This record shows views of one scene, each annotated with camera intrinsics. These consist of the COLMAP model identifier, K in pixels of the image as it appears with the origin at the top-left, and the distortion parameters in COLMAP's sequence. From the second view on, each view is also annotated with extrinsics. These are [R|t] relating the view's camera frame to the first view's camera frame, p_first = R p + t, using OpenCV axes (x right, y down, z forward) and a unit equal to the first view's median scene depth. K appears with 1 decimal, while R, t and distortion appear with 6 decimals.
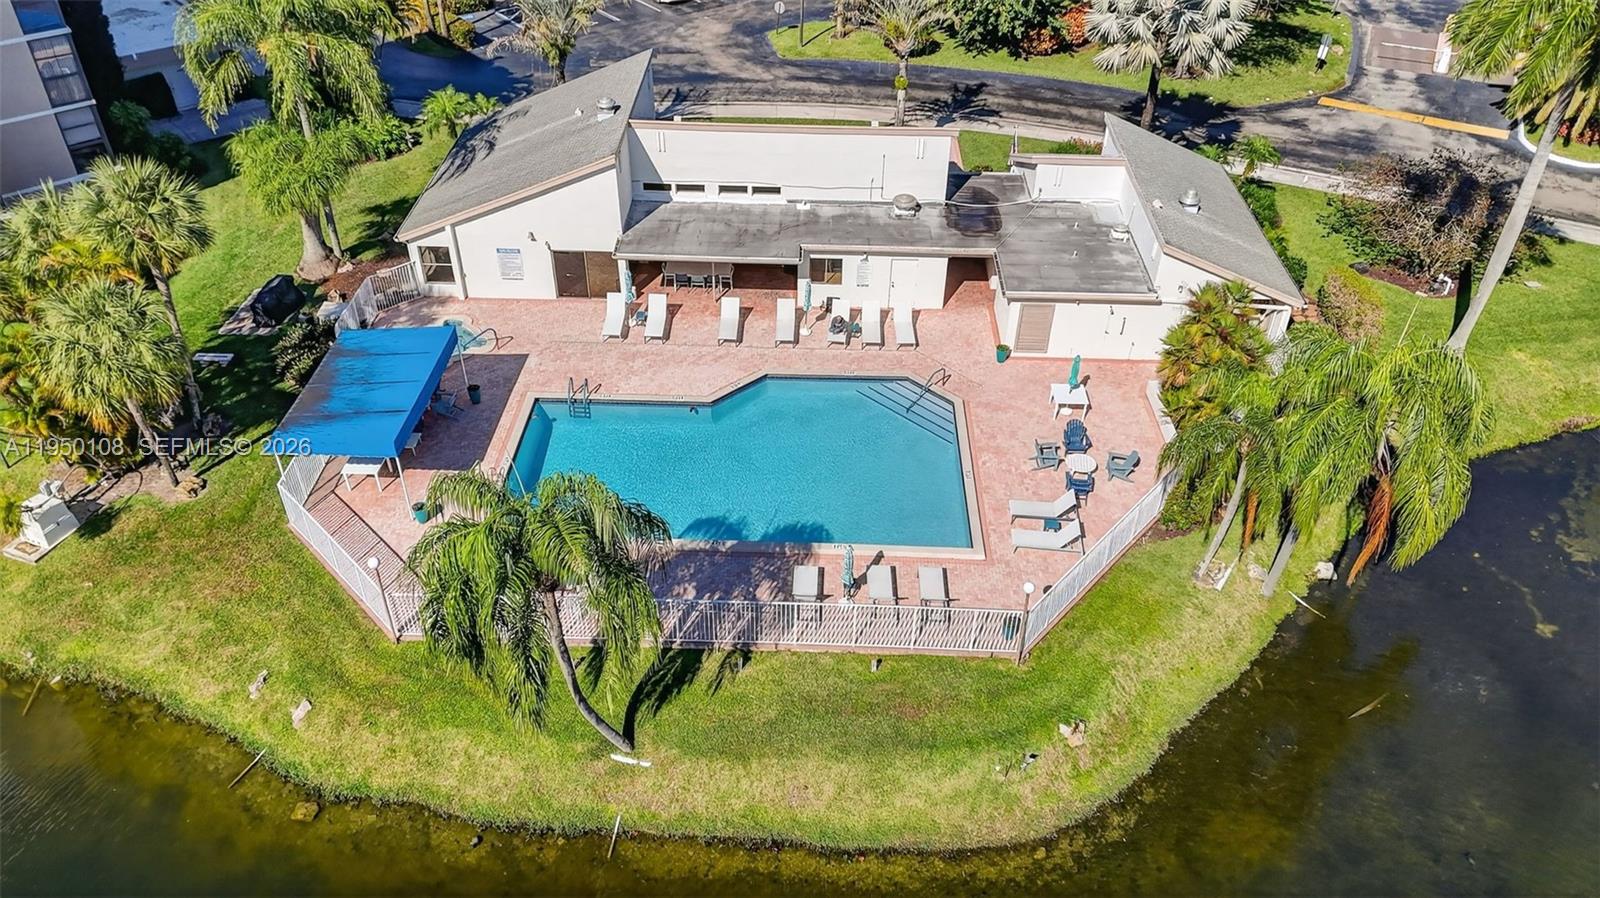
lens RADIAL K [[1187.5, 0, 803.9], [0, 1187.5, 461.6], [0, 0, 1]] dist [0.061375, -0.034813]
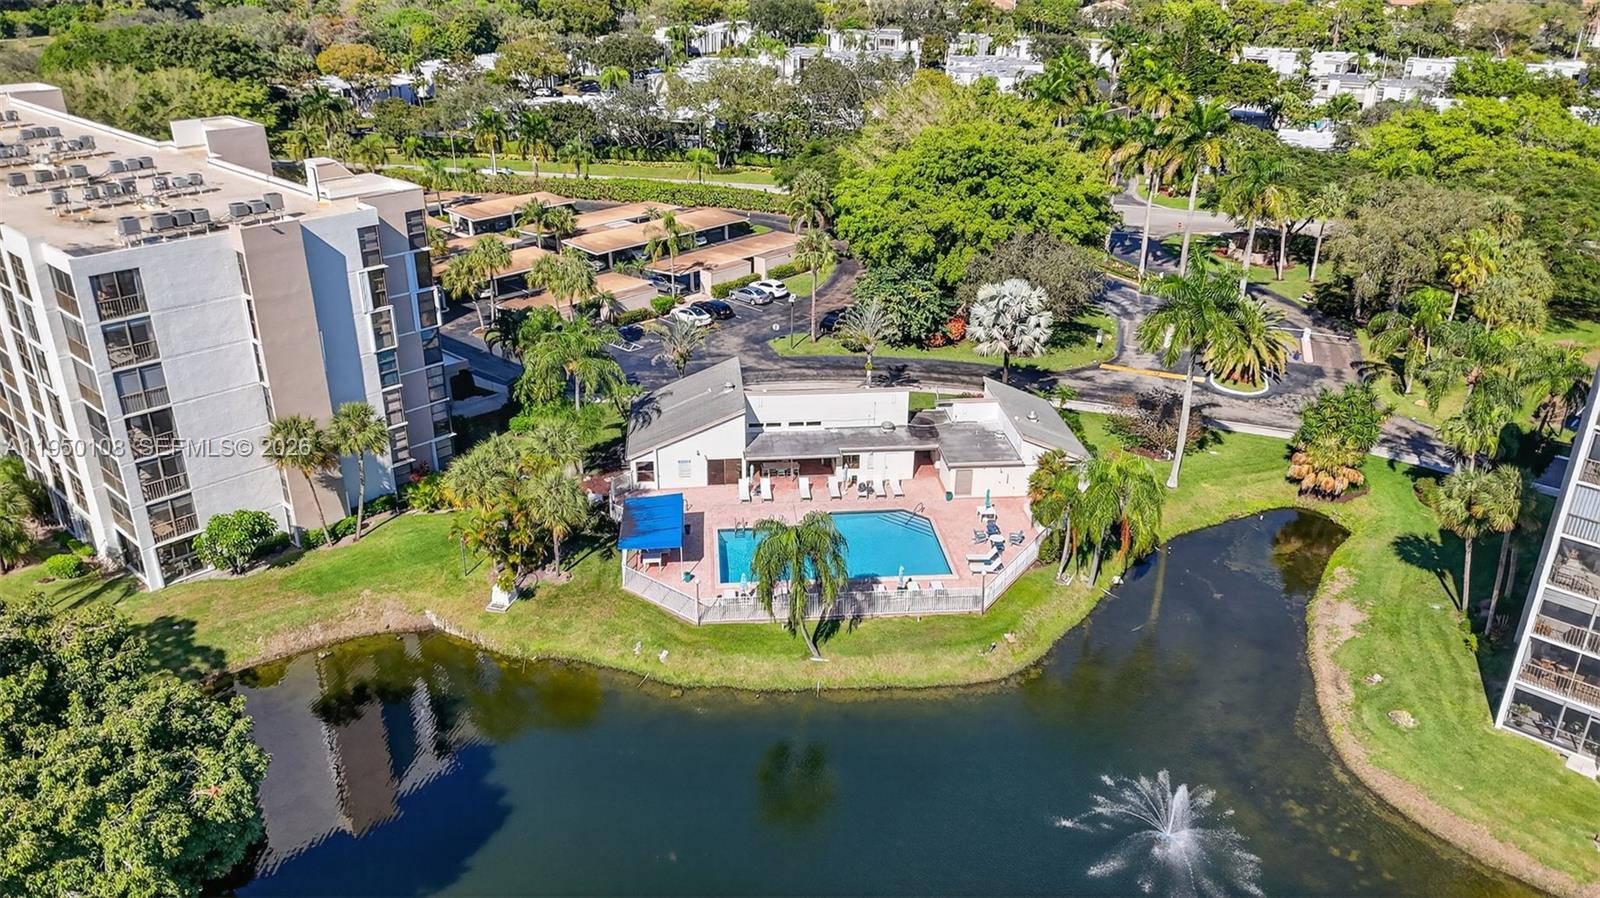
lens RADIAL K [[1187.5, 0, 797.9], [0, 1187.5, 443.8], [0, 0, 1]] dist [0.061375, -0.034813]
pose [[0.993075, -0.056118, 0.103213, -0.259781], [0.079389, 0.968148, -0.237457, 0.254480], [-0.086600, 0.244007, 0.965899, -0.828856]]
